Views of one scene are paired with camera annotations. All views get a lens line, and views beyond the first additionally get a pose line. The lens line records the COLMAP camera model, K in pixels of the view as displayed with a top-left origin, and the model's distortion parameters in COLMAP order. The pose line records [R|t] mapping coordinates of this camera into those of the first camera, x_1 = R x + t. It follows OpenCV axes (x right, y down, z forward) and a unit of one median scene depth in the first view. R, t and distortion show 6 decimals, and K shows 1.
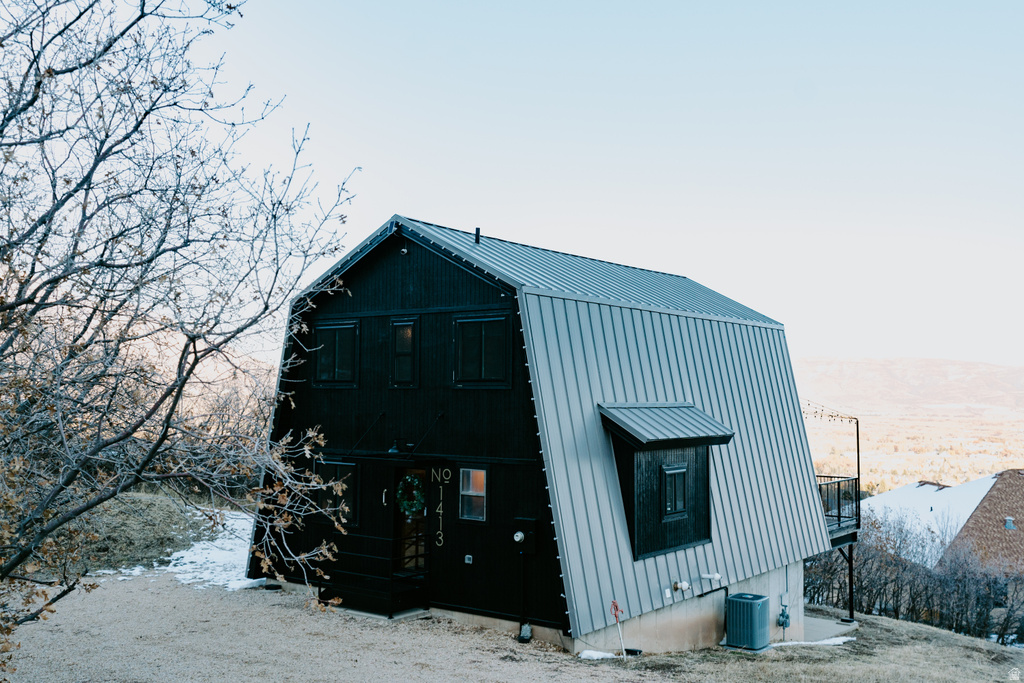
lens RADIAL K [[985.0, 0, 511.5], [0, 985.0, 349.5], [0, 0, 1]] dist [0.006678, 0.002505]
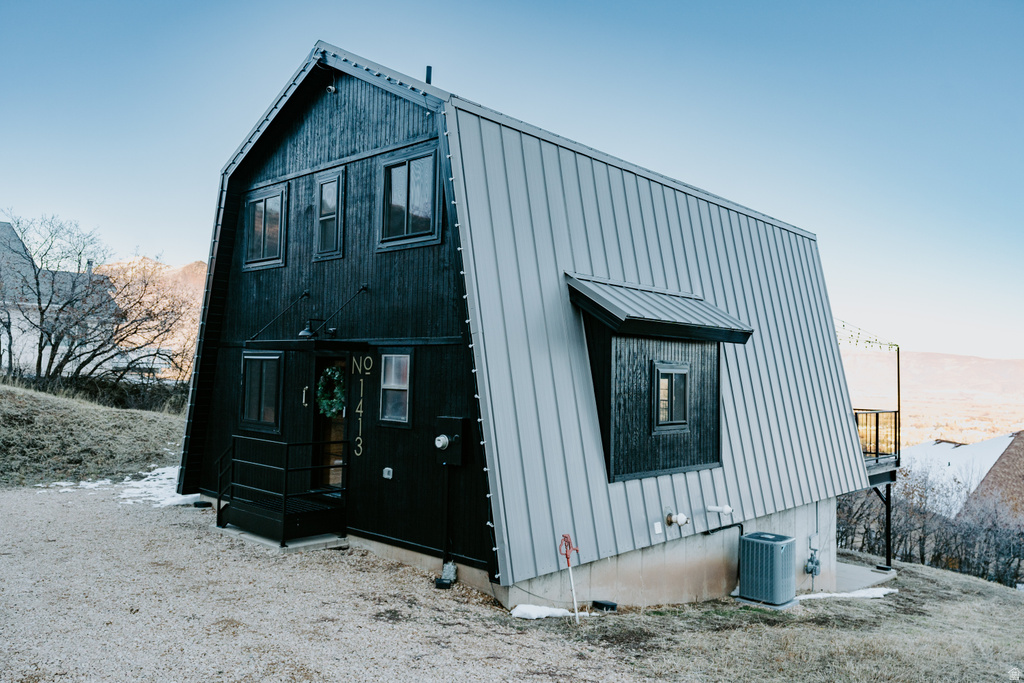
lens RADIAL K [[762.3, 0, 512.0], [0, 762.3, 341.5], [0, 0, 1]] dist [-0.000186, 0.001205]
pose [[0.994836, 0.013023, -0.100654, 0.098685], [-0.012721, 0.999912, 0.003646, 0.097992], [0.100693, -0.002347, 0.994915, 0.385226]]
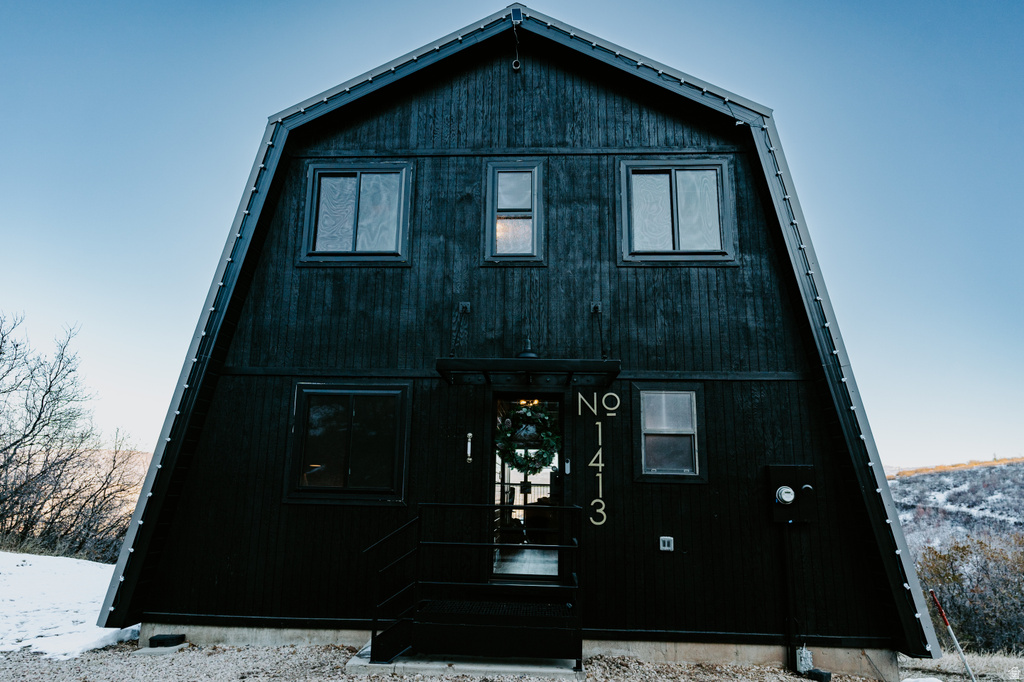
lens RADIAL K [[660.7, 0, 494.0], [0, 660.7, 341.3], [0, 0, 1]] dist [0.001199, -0.000053]
pose [[0.838142, 0.126969, 0.530469, -0.318476], [-0.040458, 0.984322, -0.171677, 0.150357], [-0.543950, 0.122428, 0.830138, 0.647054]]
